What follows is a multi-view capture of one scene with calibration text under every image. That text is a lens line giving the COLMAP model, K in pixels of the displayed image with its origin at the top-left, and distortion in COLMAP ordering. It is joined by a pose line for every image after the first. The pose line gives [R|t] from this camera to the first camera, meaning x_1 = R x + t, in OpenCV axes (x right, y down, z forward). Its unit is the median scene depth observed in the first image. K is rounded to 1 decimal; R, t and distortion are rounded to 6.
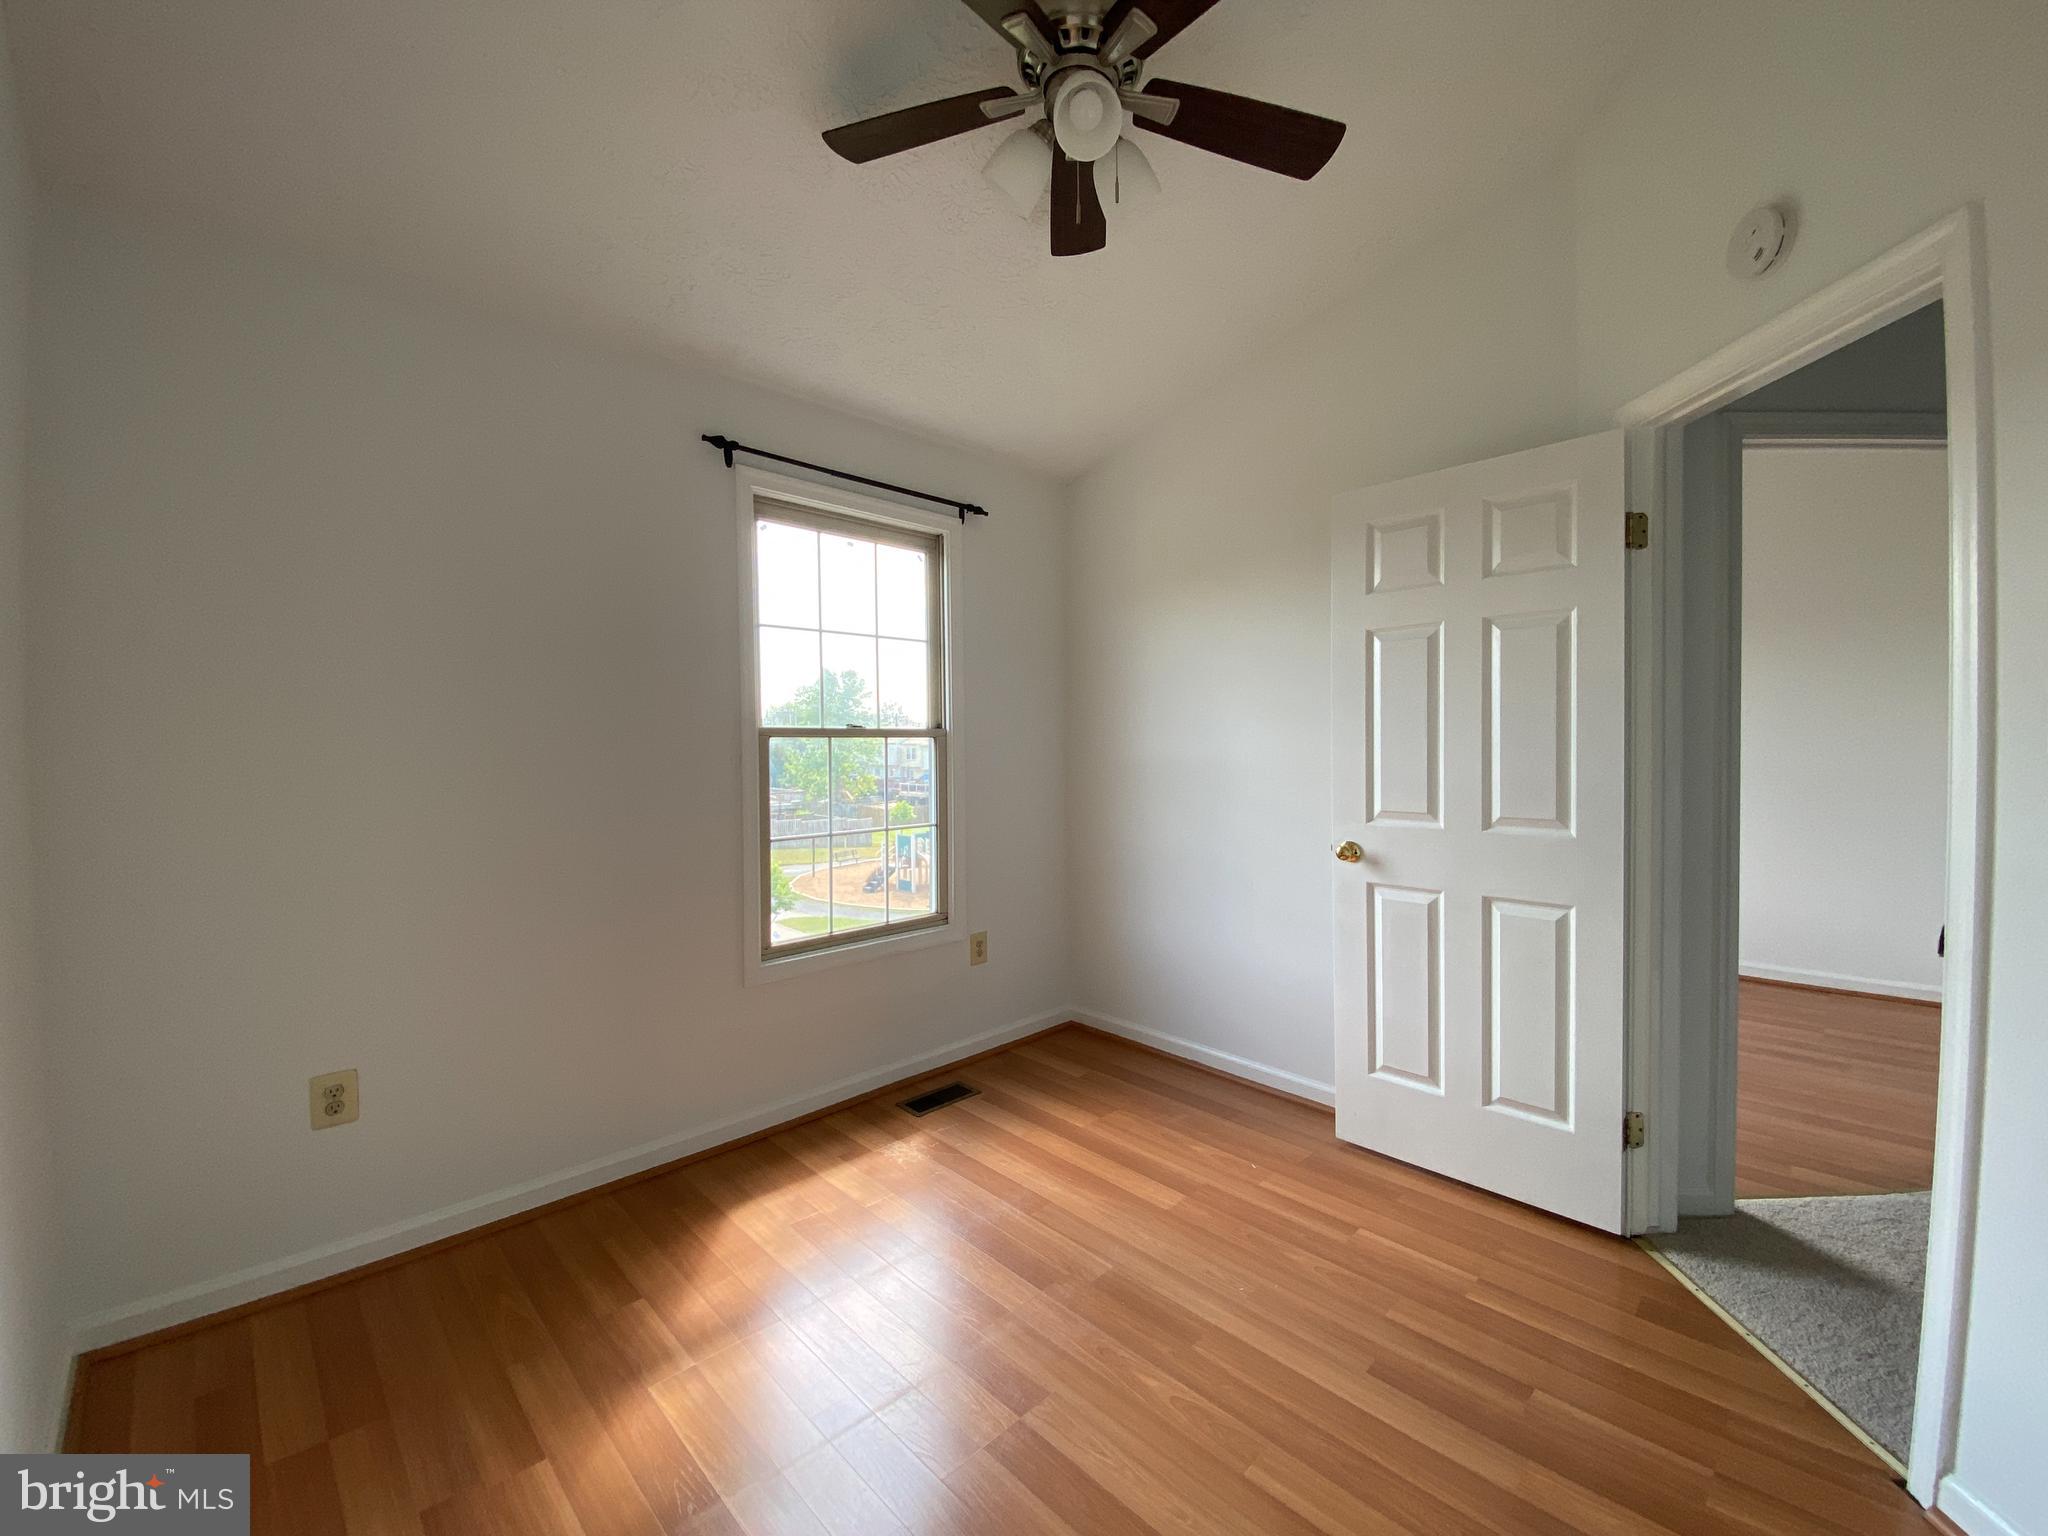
lens RADIAL K [[859.4, 0, 1022.3], [0, 859.4, 756.5], [0, 0, 1]] dist [0.121855, -0.000063]
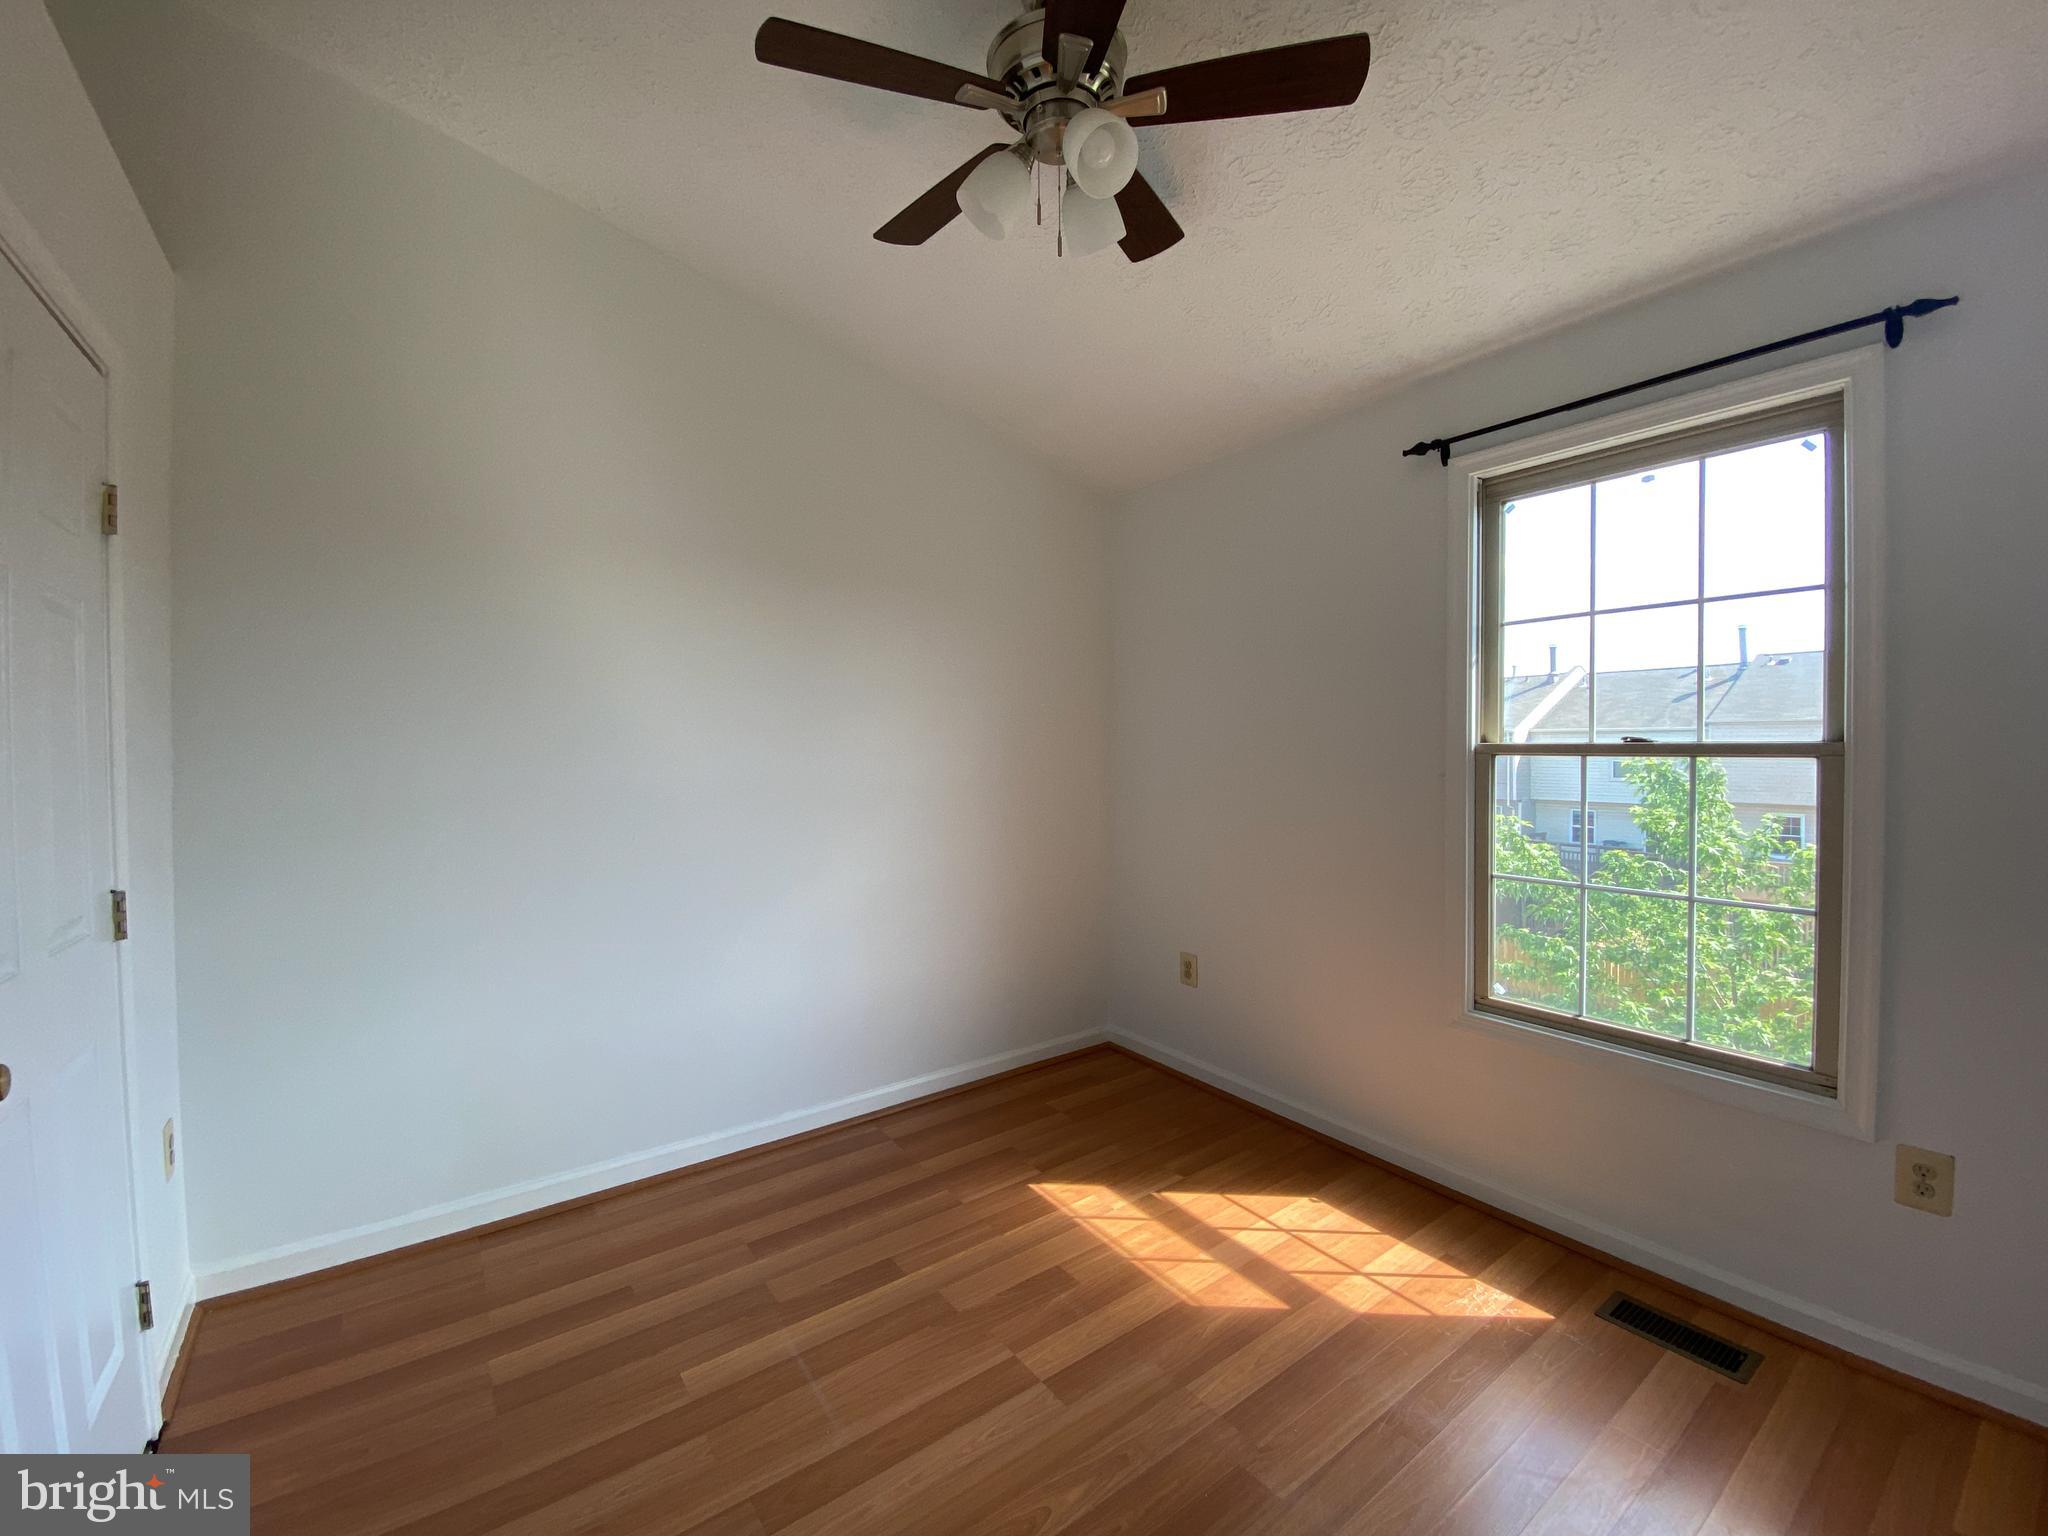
lens RADIAL K [[834.5, 0, 1024.0], [0, 834.5, 768.0], [0, 0, 1]] dist [-0.000726, -0.000253]
pose [[-0.110186, 0.025878, -0.993574, 0.542870], [-0.018351, 0.999438, 0.028066, -0.022846], [0.993742, 0.021326, -0.109649, 0.597253]]
